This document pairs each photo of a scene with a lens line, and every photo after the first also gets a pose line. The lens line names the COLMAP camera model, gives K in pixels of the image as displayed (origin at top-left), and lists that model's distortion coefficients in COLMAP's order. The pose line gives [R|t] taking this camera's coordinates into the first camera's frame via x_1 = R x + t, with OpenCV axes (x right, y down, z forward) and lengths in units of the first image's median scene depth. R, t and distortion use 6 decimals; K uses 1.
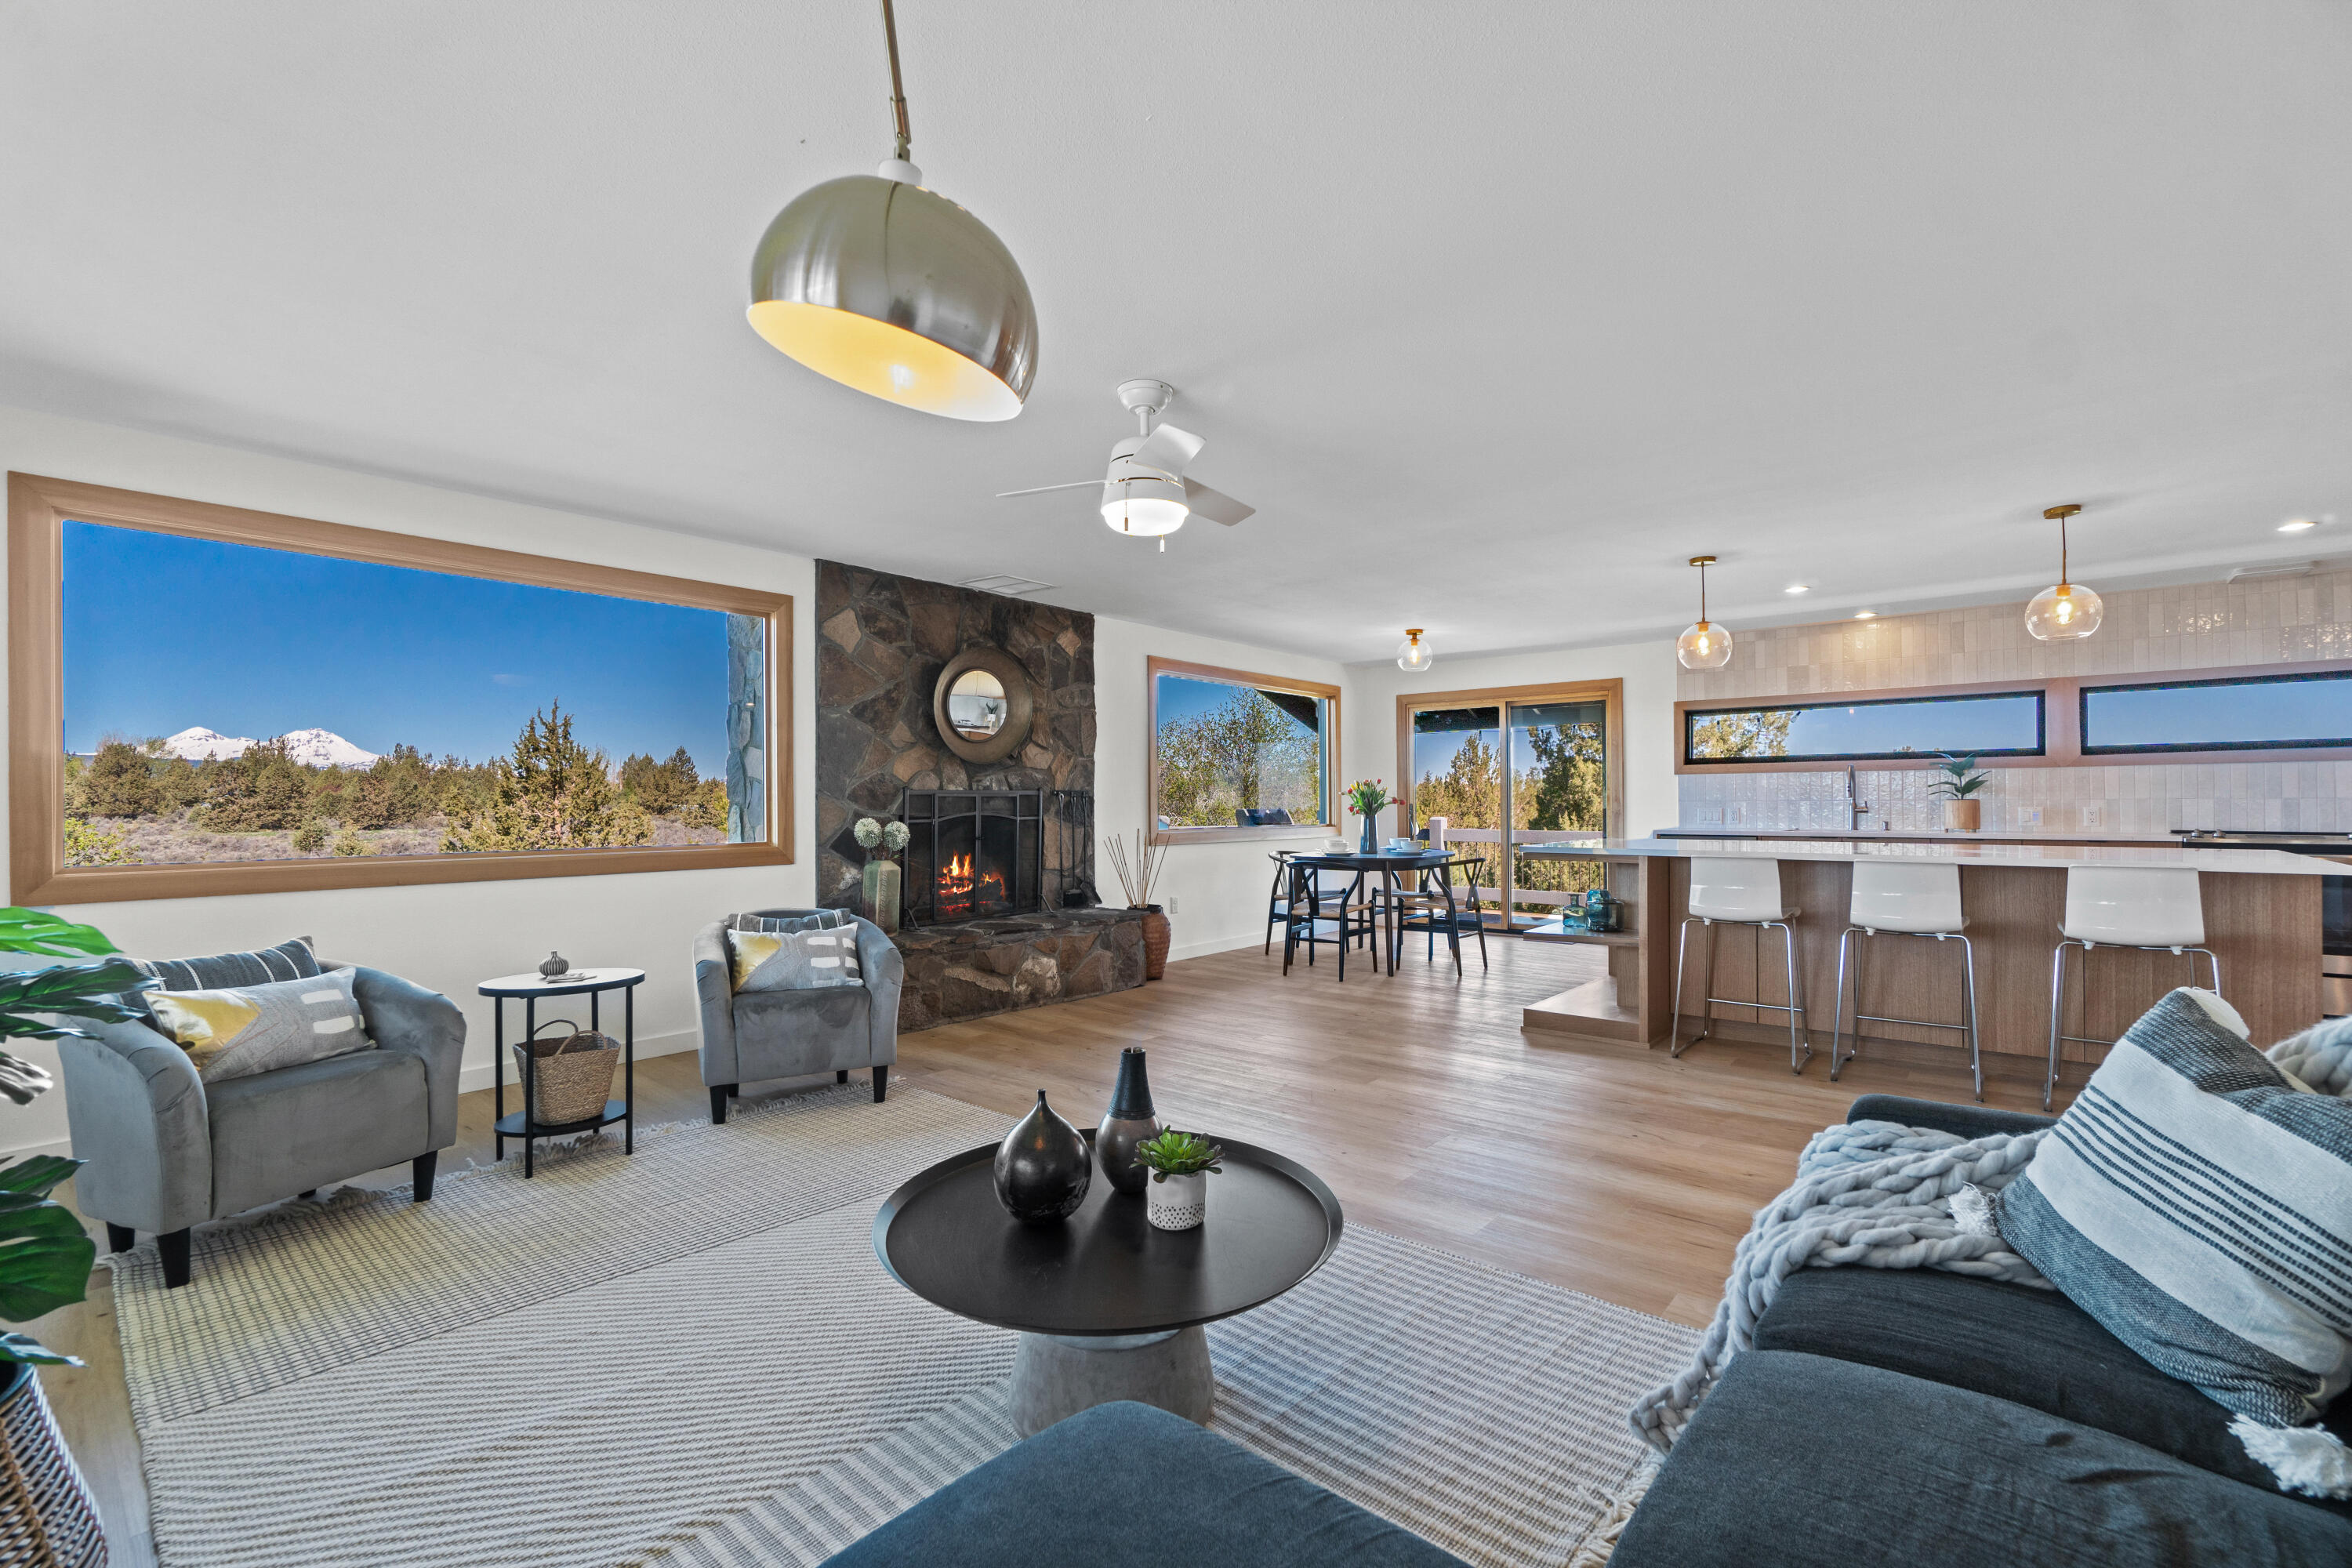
lens RADIAL K [[1023.2, 0, 1189.9], [0, 1023.2, 797.4], [0, 0, 1]] dist [-0.002581, 0.000280]
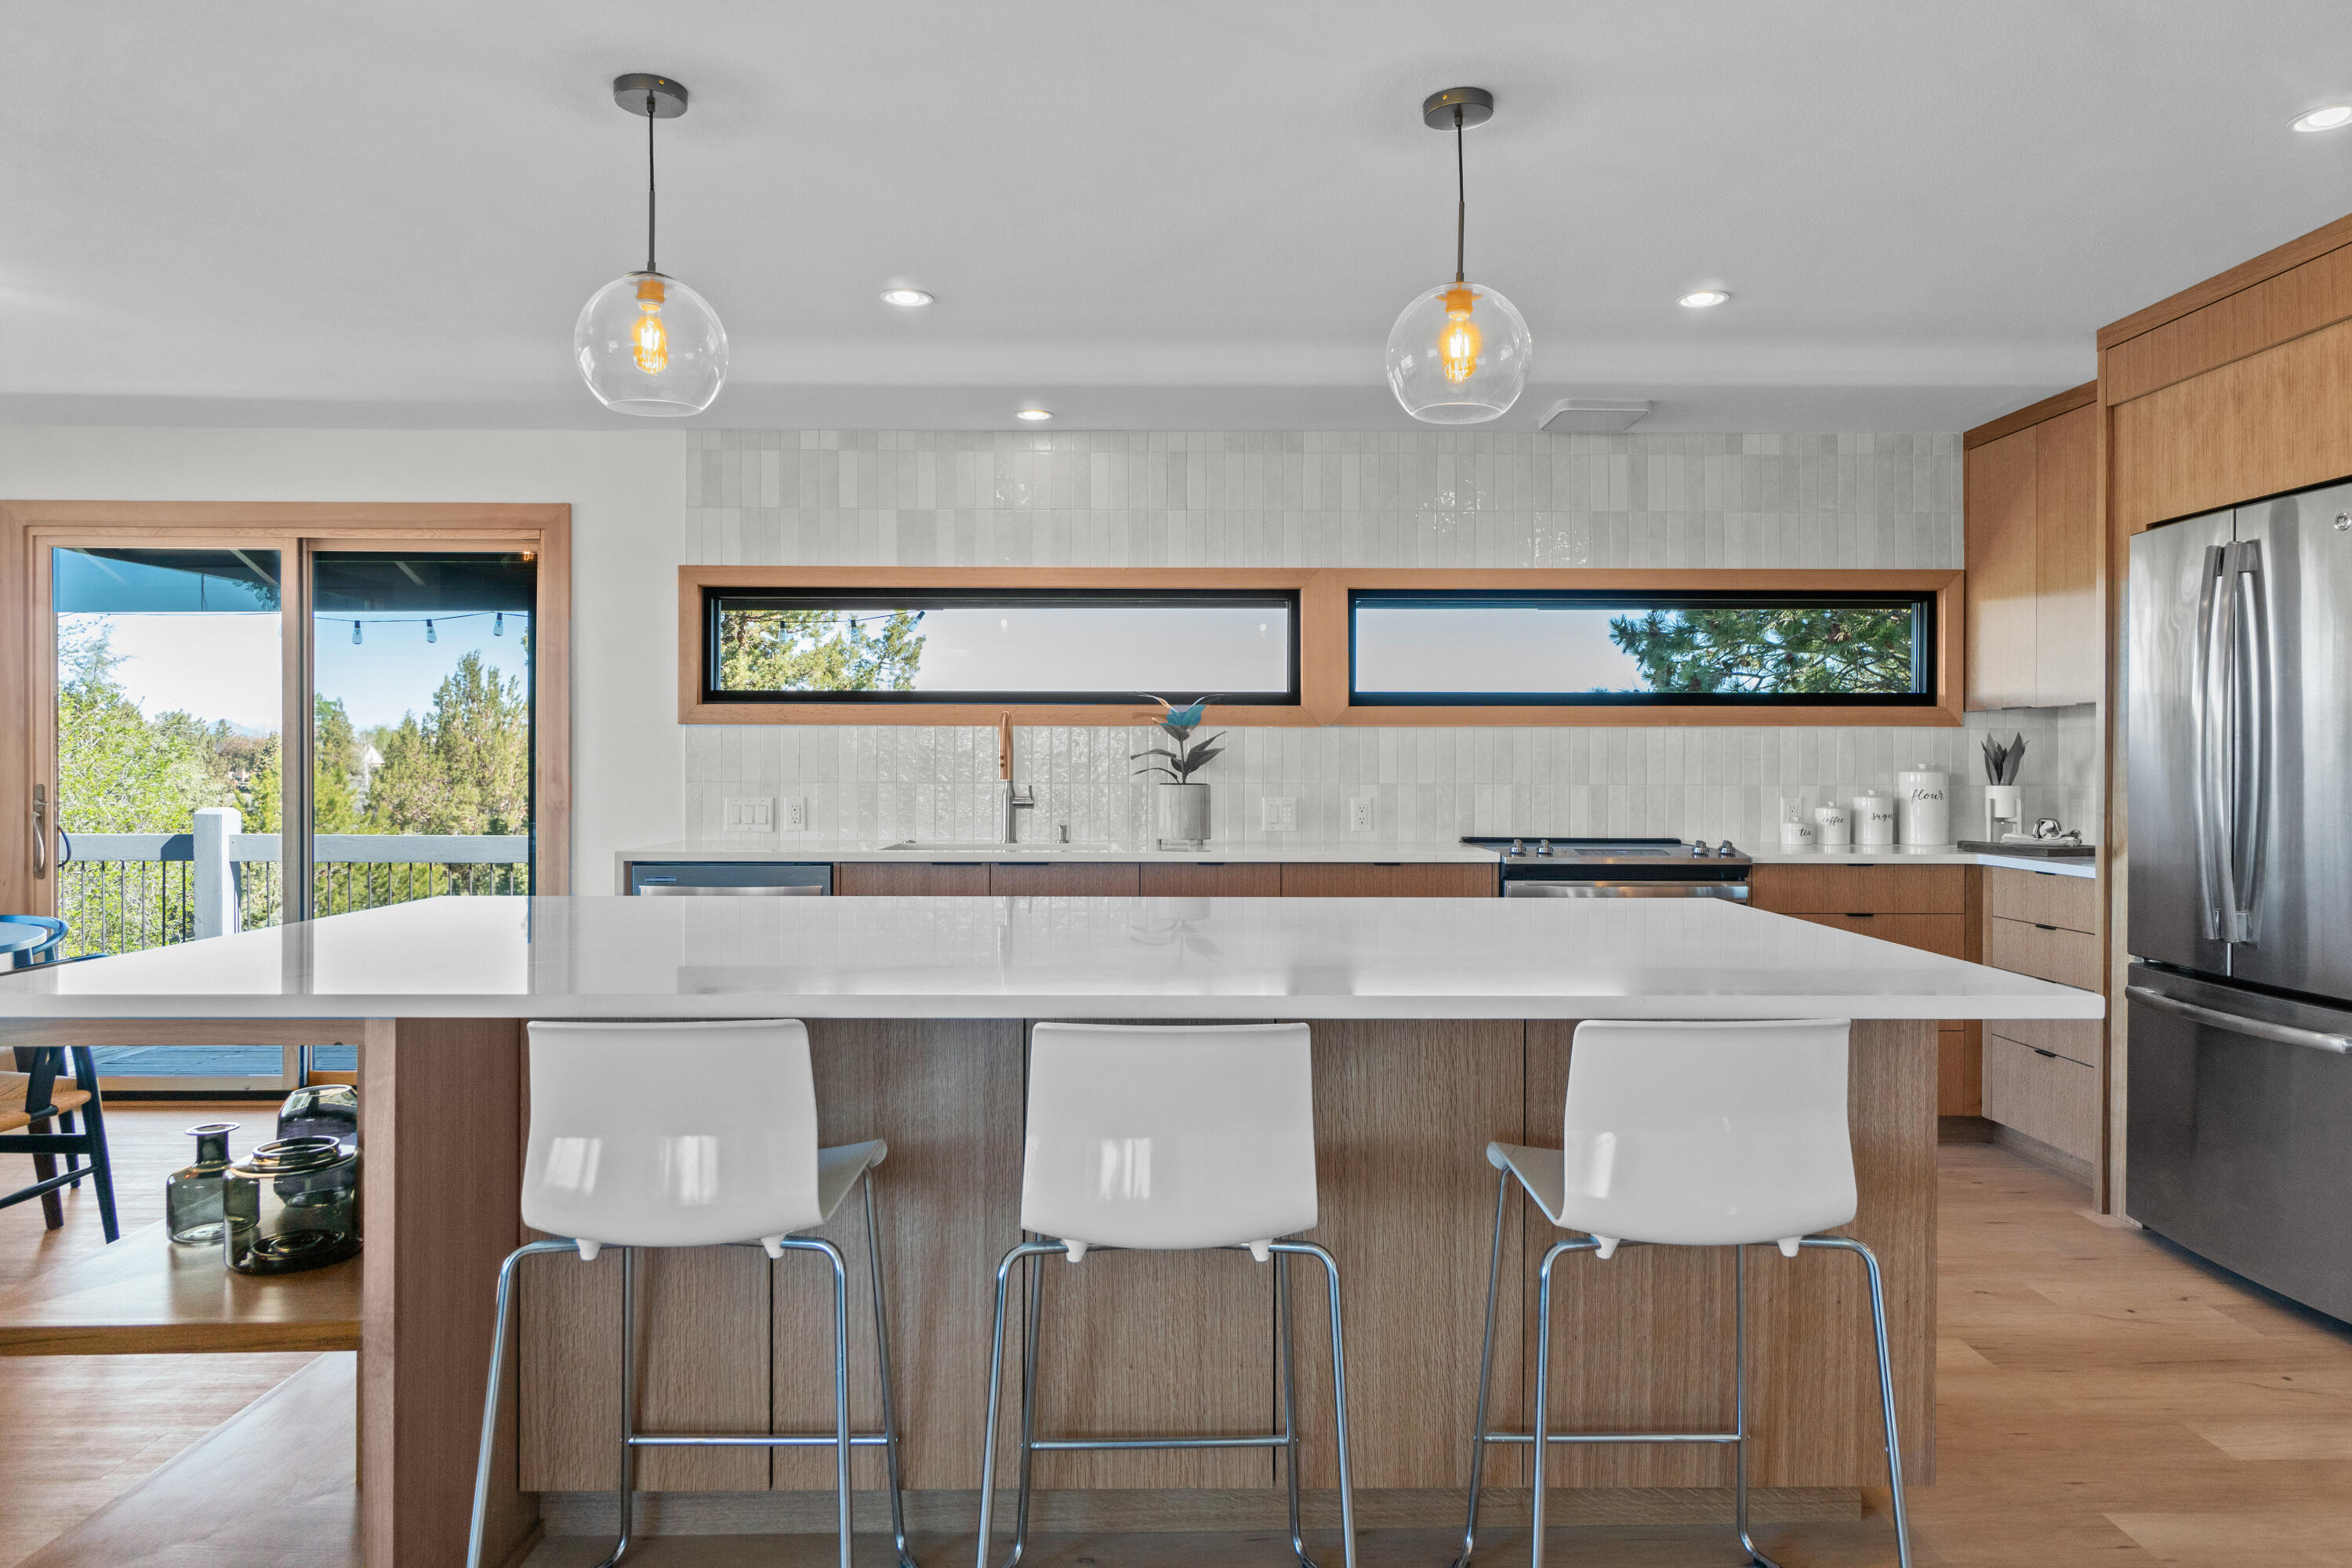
lens RADIAL K [[1500.0, 0, 1195.8], [0, 1500.0, 761.6], [0, 0, 1]] dist [-0.010294, 0.001982]
pose [[0.759713, 0.006680, 0.650224, 0.261689], [-0.009957, 0.999950, 0.001360, -0.010814], [-0.650182, -0.007508, 0.759741, 0.416041]]
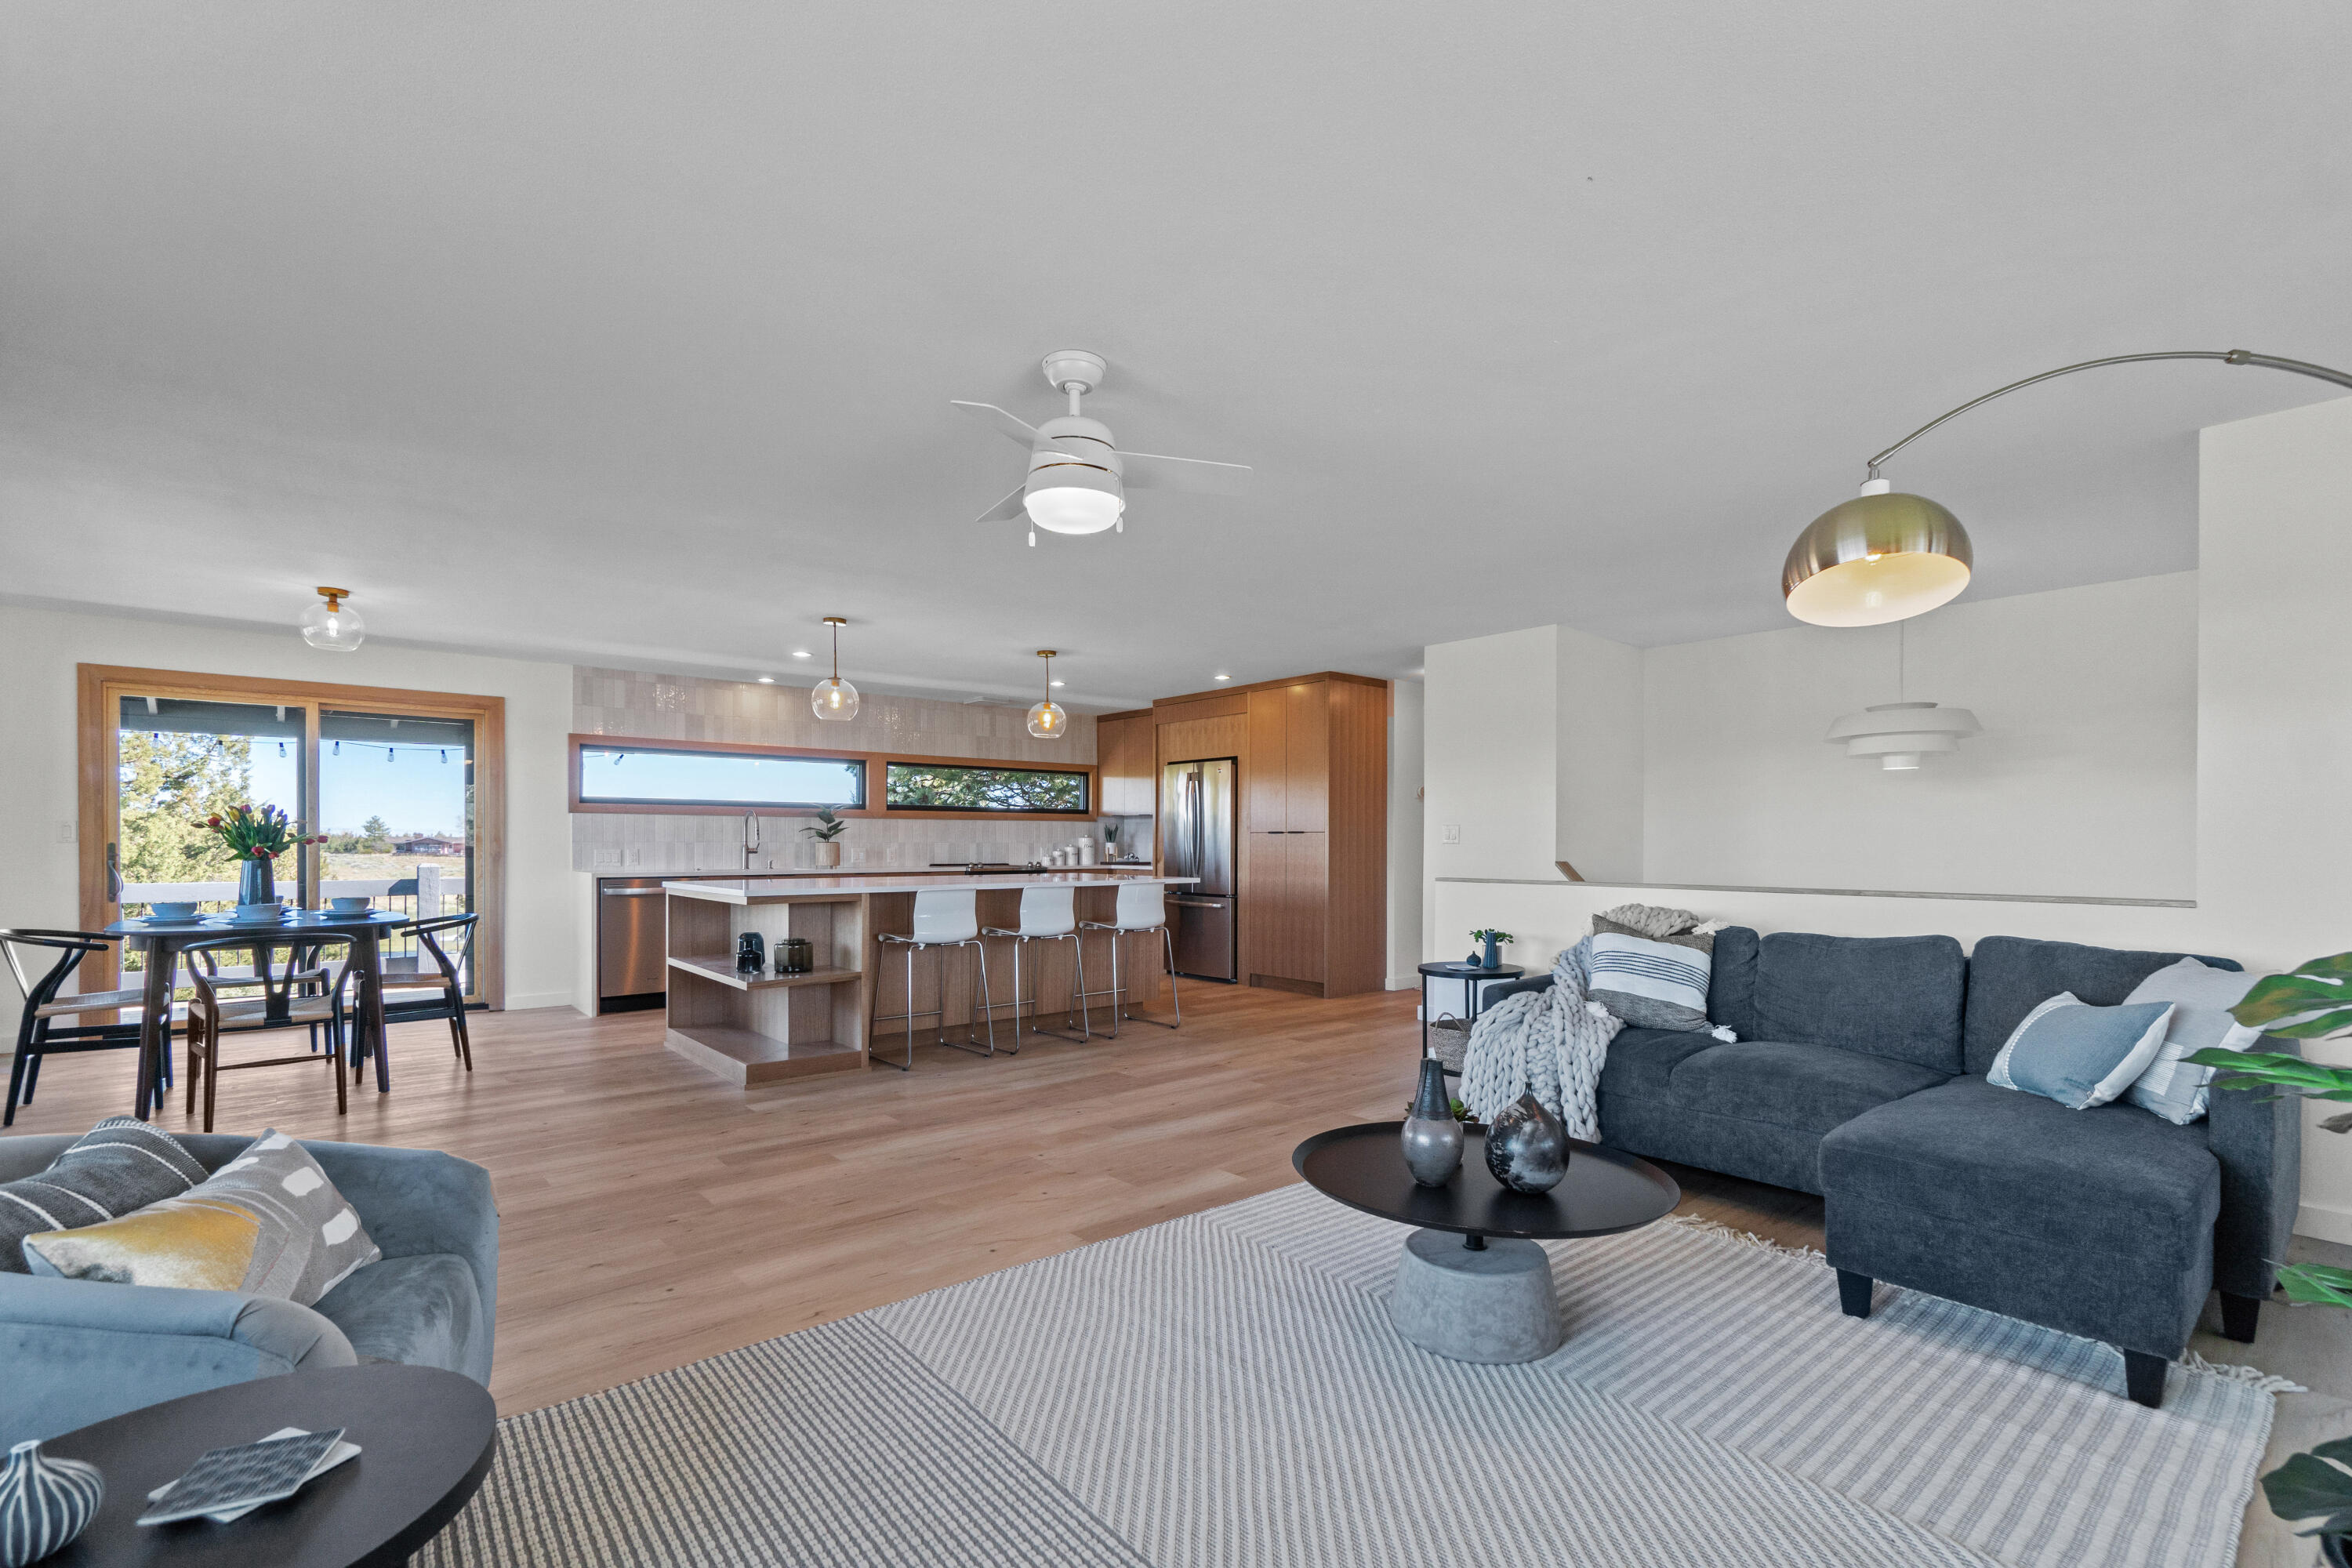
lens RADIAL K [[1023.2, 0, 1189.8], [0, 1023.2, 837.7], [0, 0, 1]] dist [-0.002581, 0.000280]
pose [[0.163466, 0.009966, 0.986499, -0.416201], [-0.008655, 0.999925, -0.008668, 0.003929], [-0.986511, -0.007121, 0.163540, 0.369585]]
